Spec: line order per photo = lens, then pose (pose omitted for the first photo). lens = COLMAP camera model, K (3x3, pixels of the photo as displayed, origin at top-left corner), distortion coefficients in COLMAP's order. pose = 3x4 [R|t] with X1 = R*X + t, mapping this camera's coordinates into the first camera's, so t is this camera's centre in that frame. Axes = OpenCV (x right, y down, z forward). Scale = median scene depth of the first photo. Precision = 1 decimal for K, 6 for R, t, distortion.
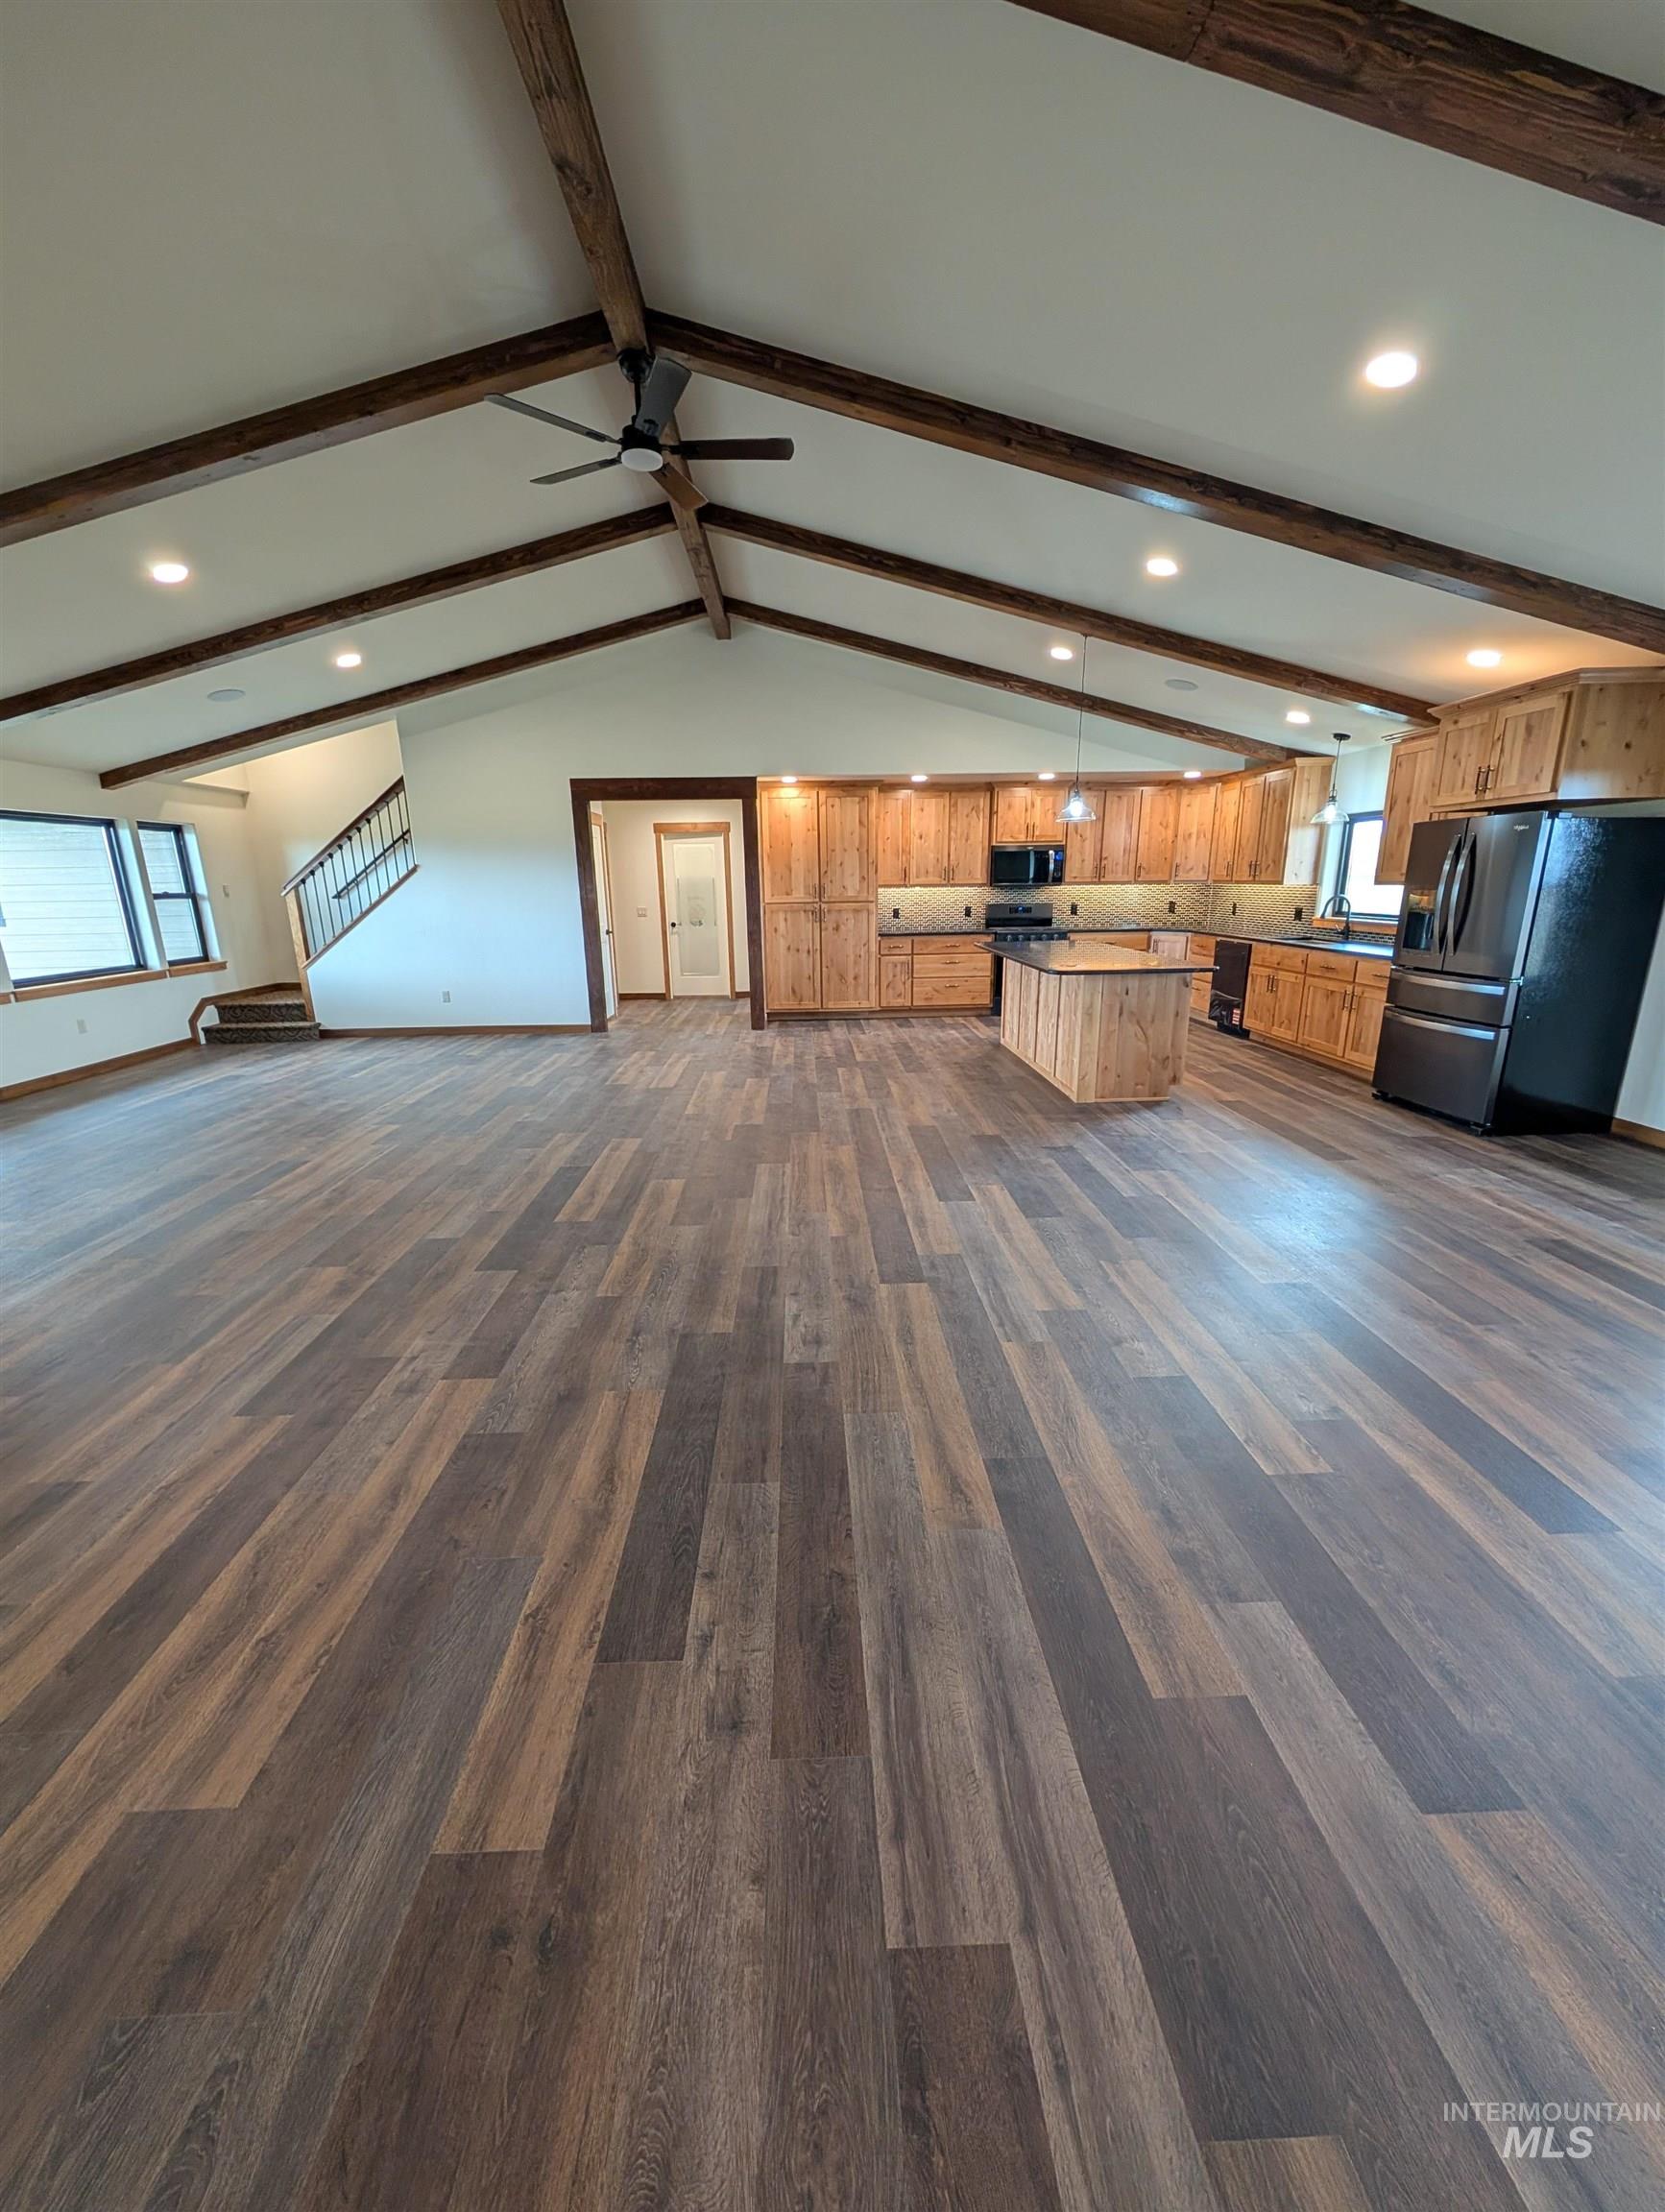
lens RADIAL K [[836.3, 0, 823.1], [0, 836.3, 1100.9], [0, 0, 1]] dist [-0.000254, 0.000214]
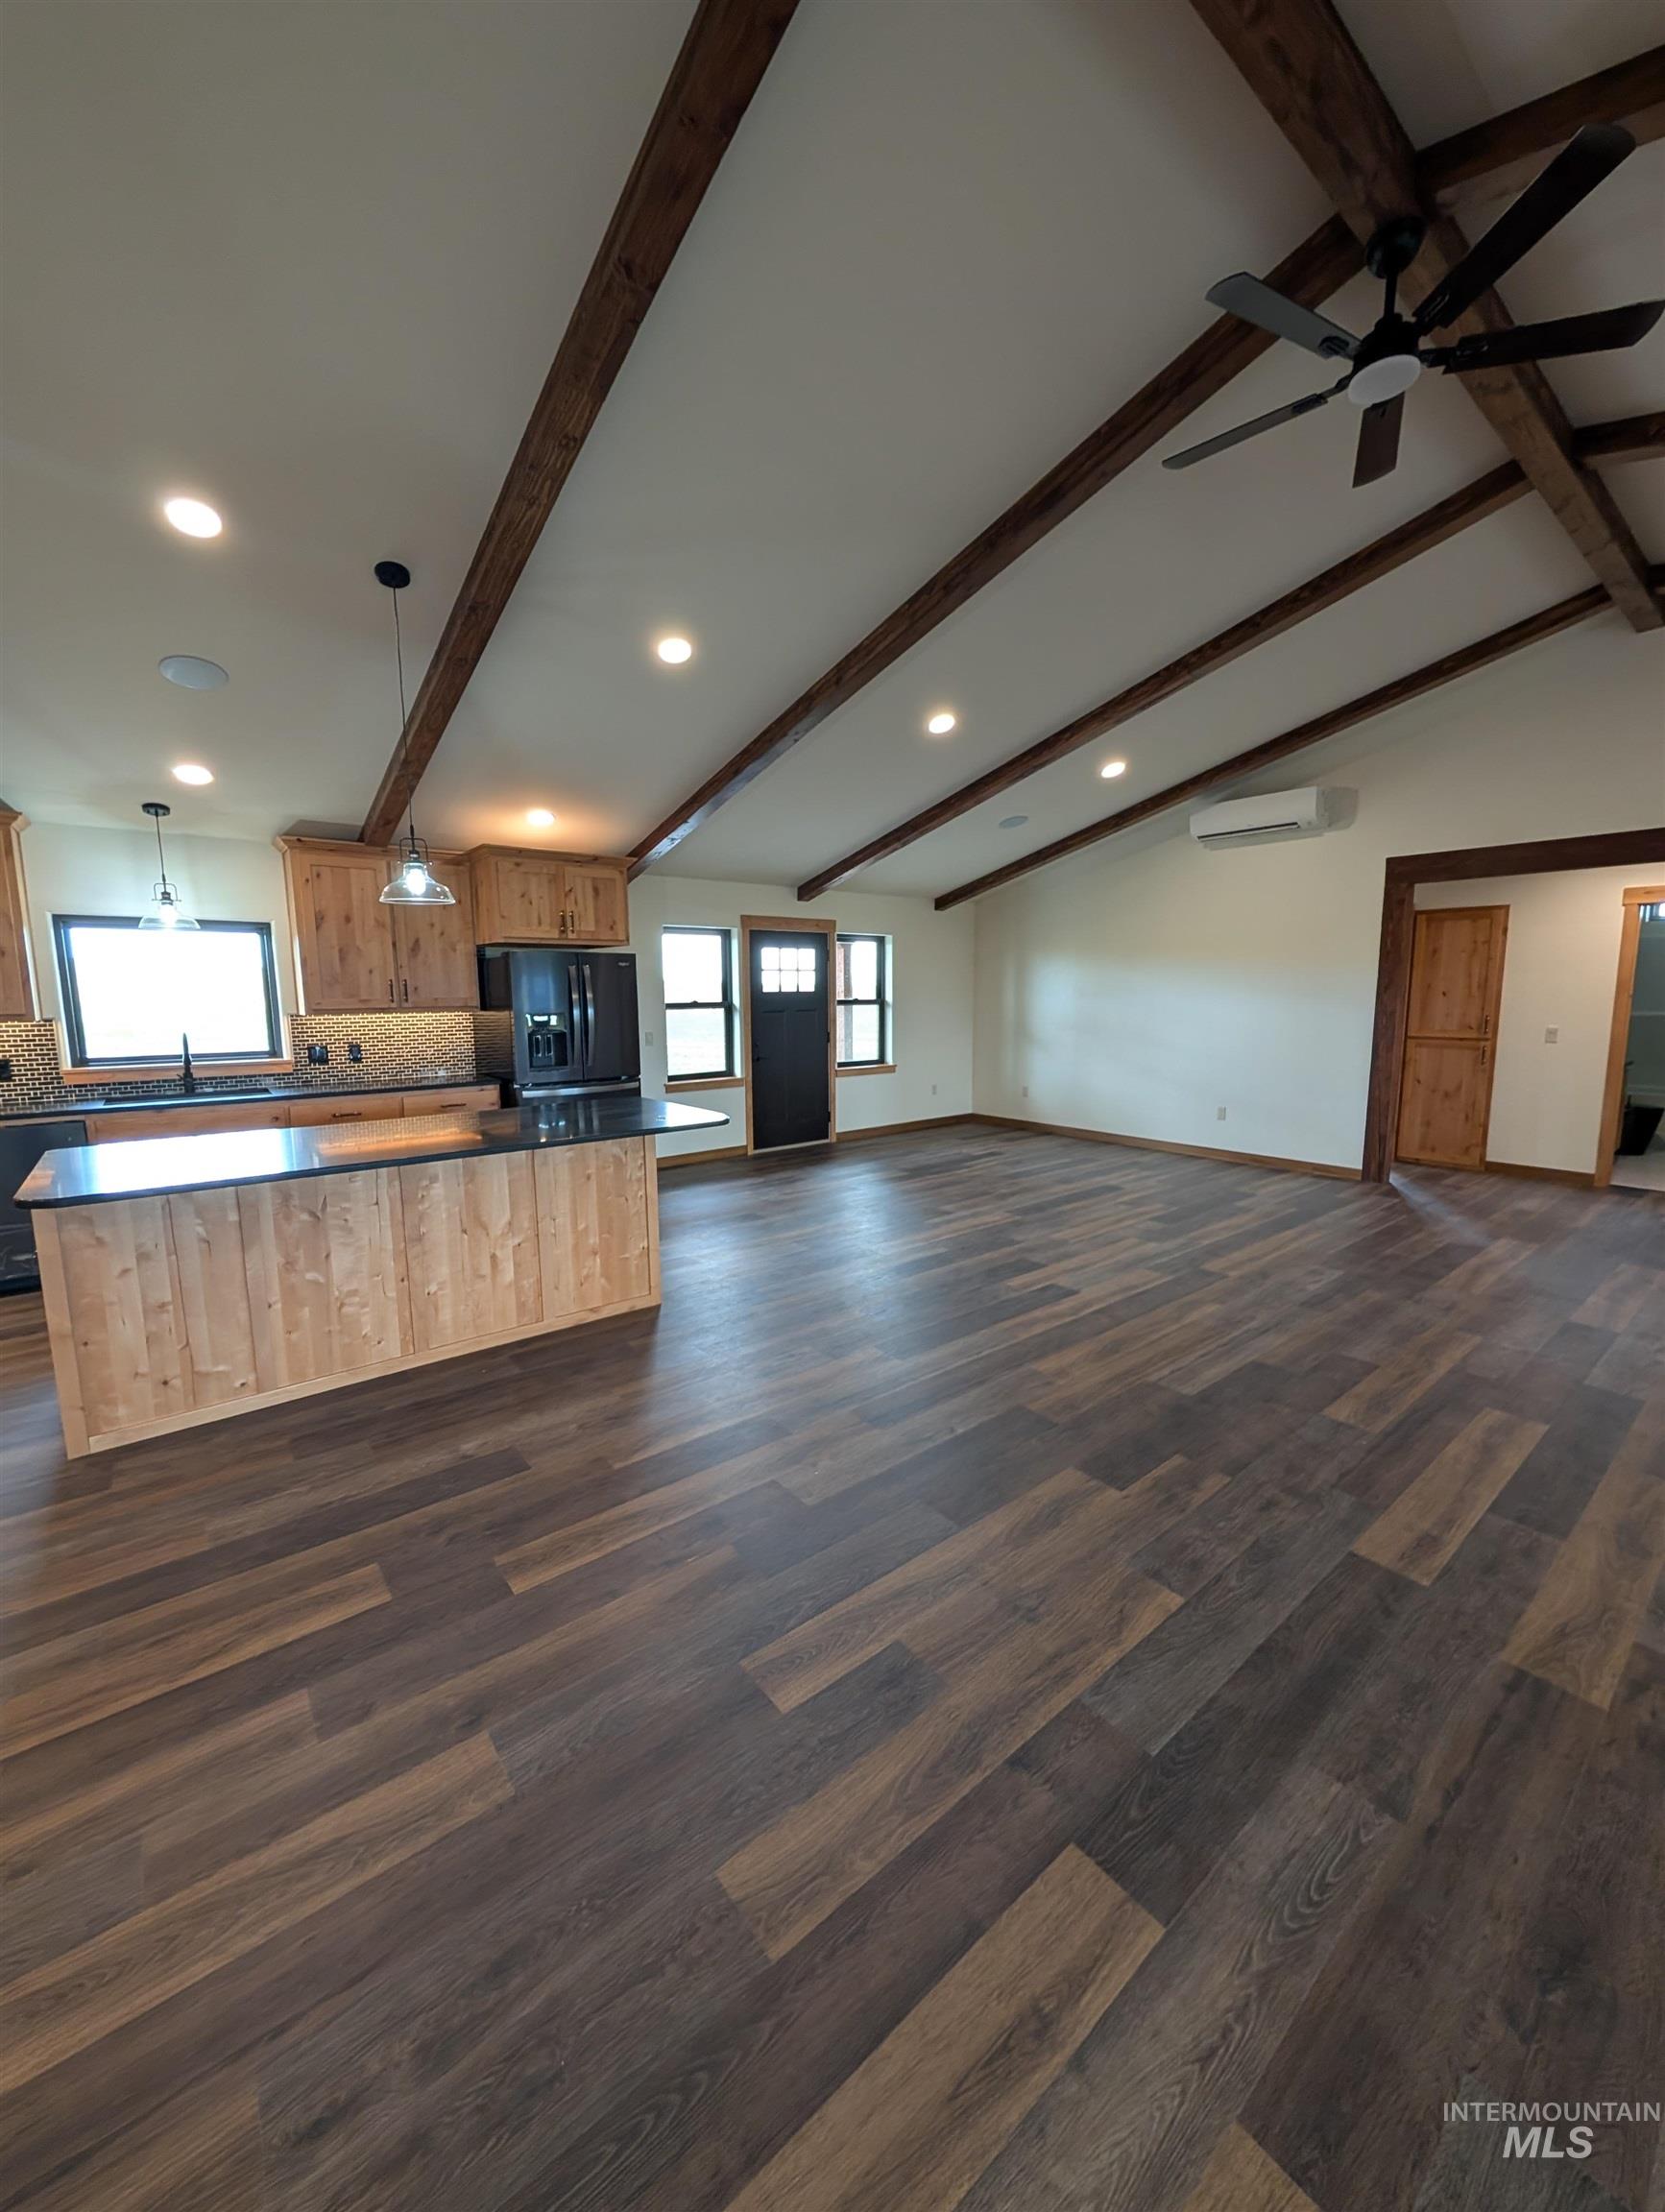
lens RADIAL K [[836.3, 0, 825.0], [0, 836.3, 1104.3], [0, 0, 1]] dist [-0.000254, 0.000214]
pose [[-0.603314, -0.087785, 0.792658, -0.425482], [0.221376, 0.936429, 0.272202, -0.407420], [-0.766163, 0.339699, -0.545527, 1.547799]]
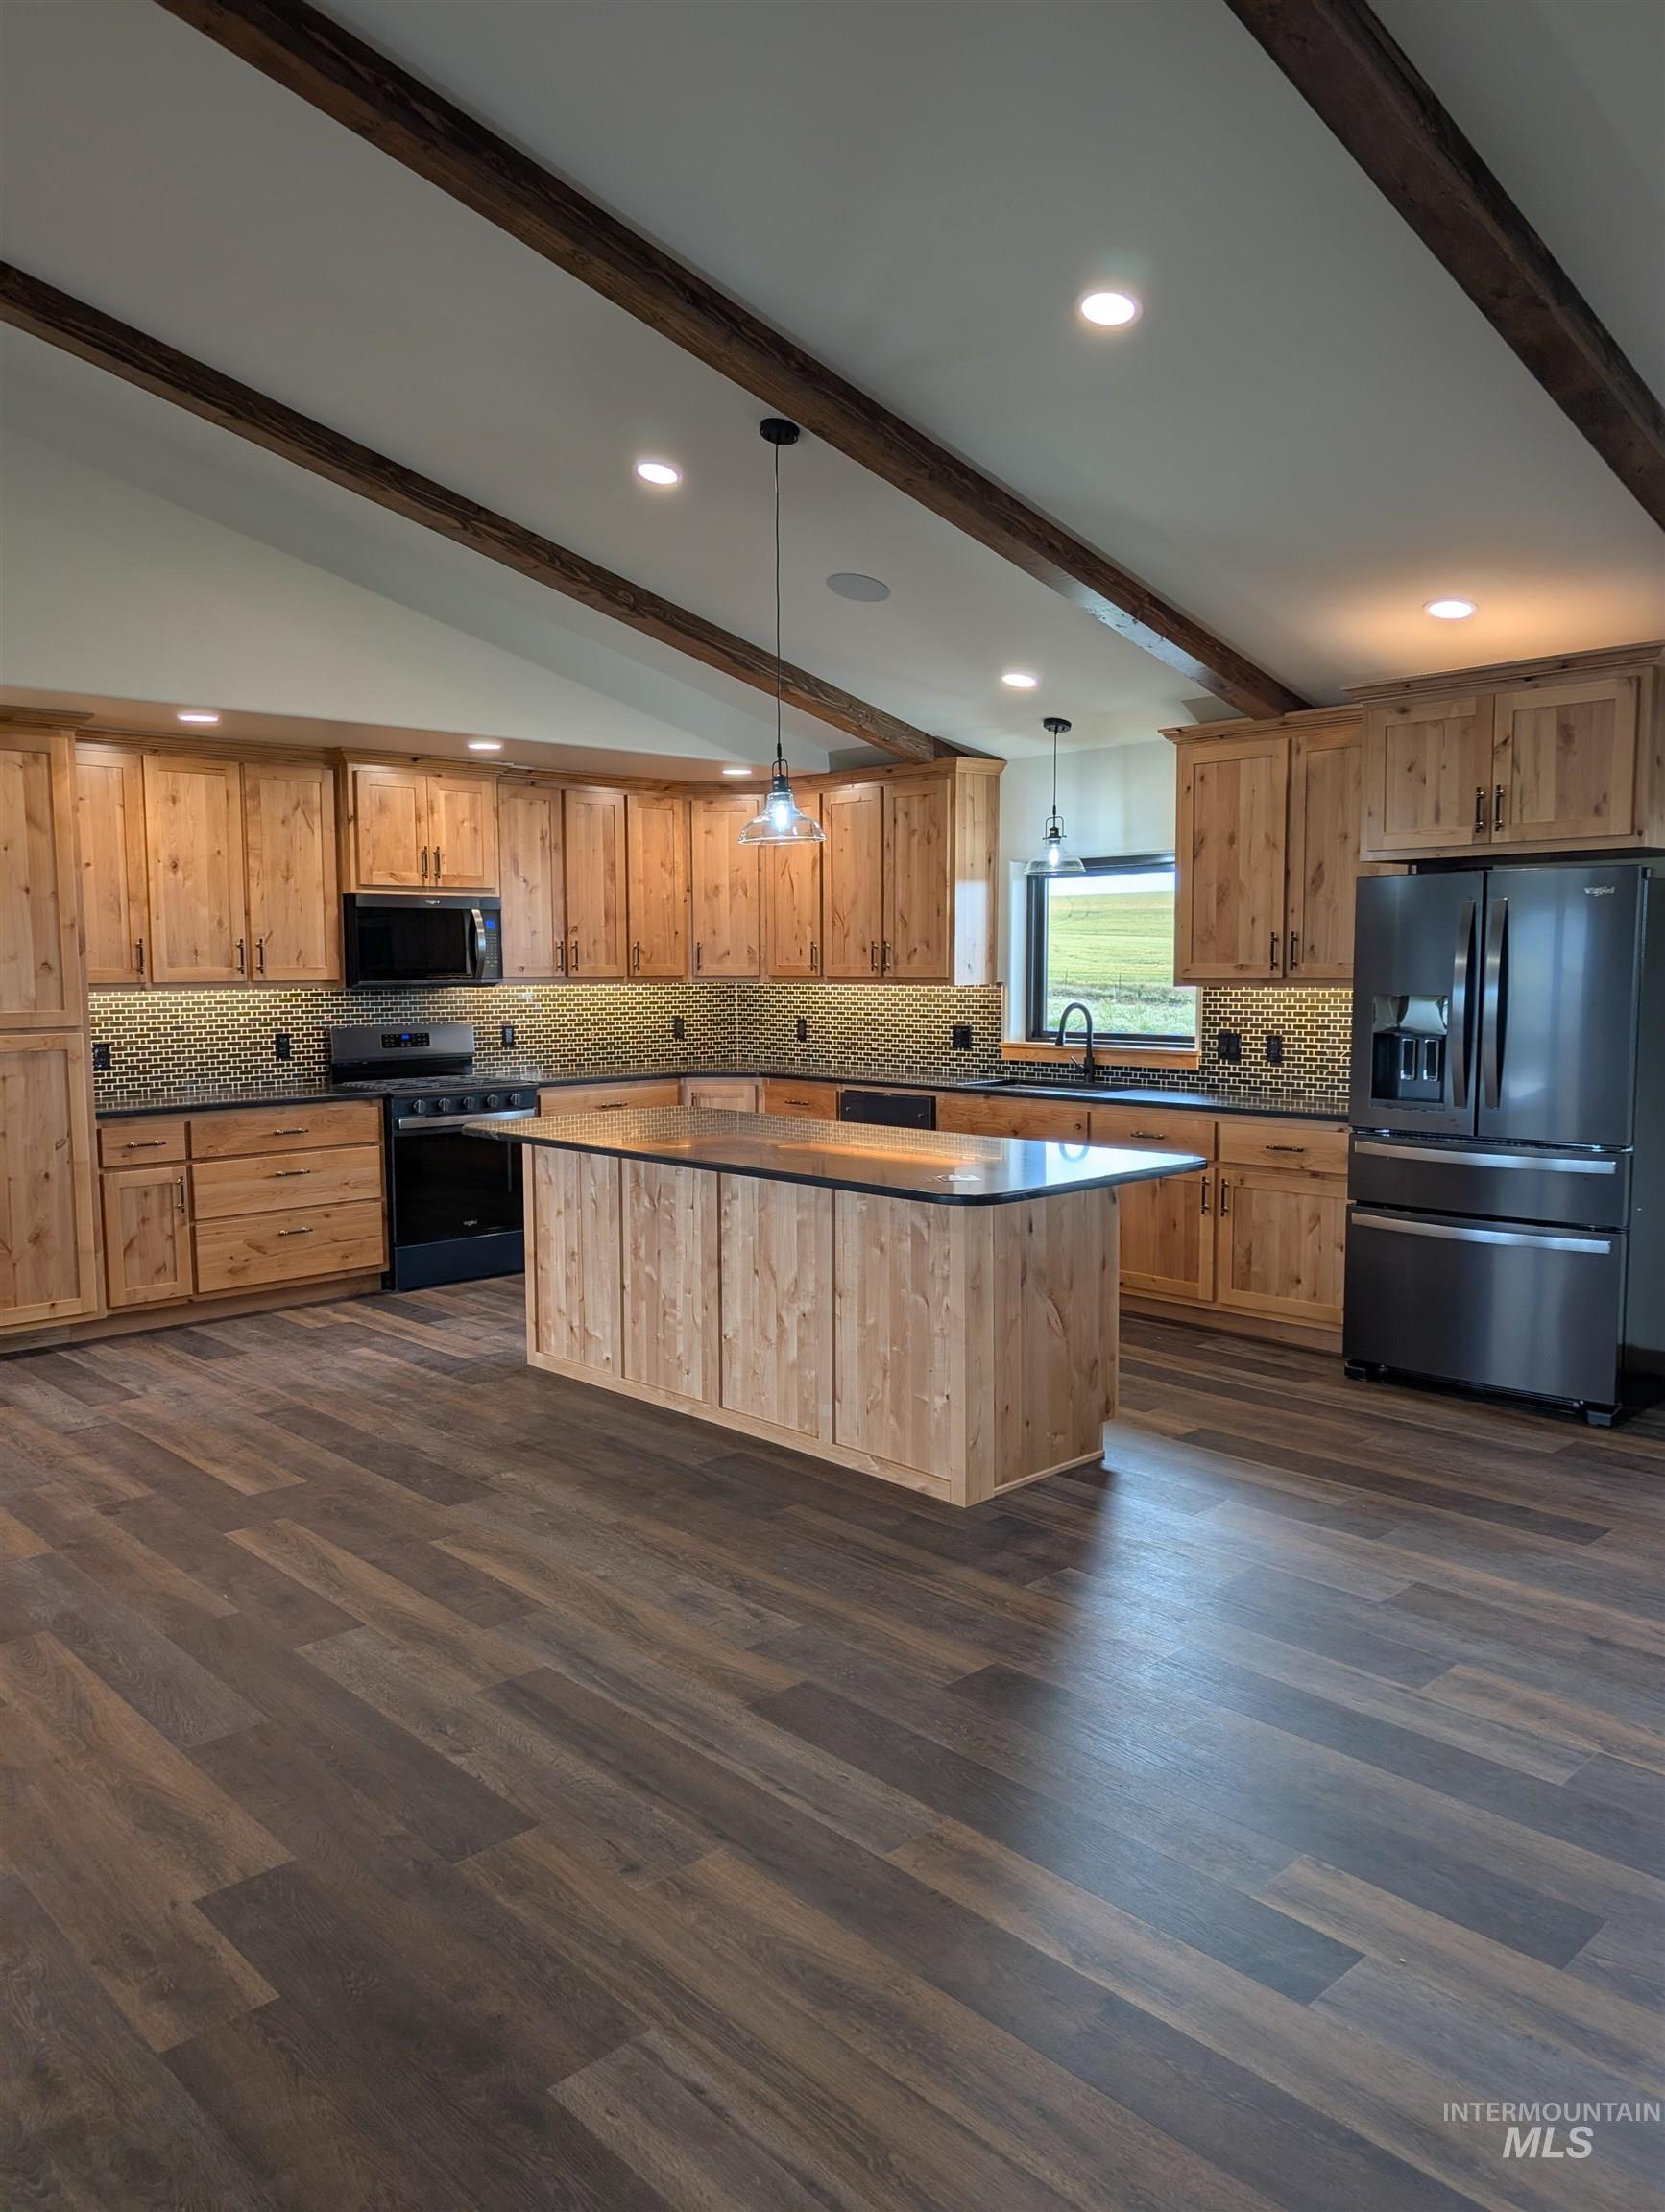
lens RADIAL K [[1593.0, 0, 801.7], [0, 1593.0, 1095.3], [0, 0, 1]] dist [0.035702, -0.032658]
pose [[0.750814, -0.044367, 0.659022, -0.324419], [0.163376, 0.979213, -0.120210, -0.142946], [-0.639989, 0.197924, 0.742455, 0.552321]]
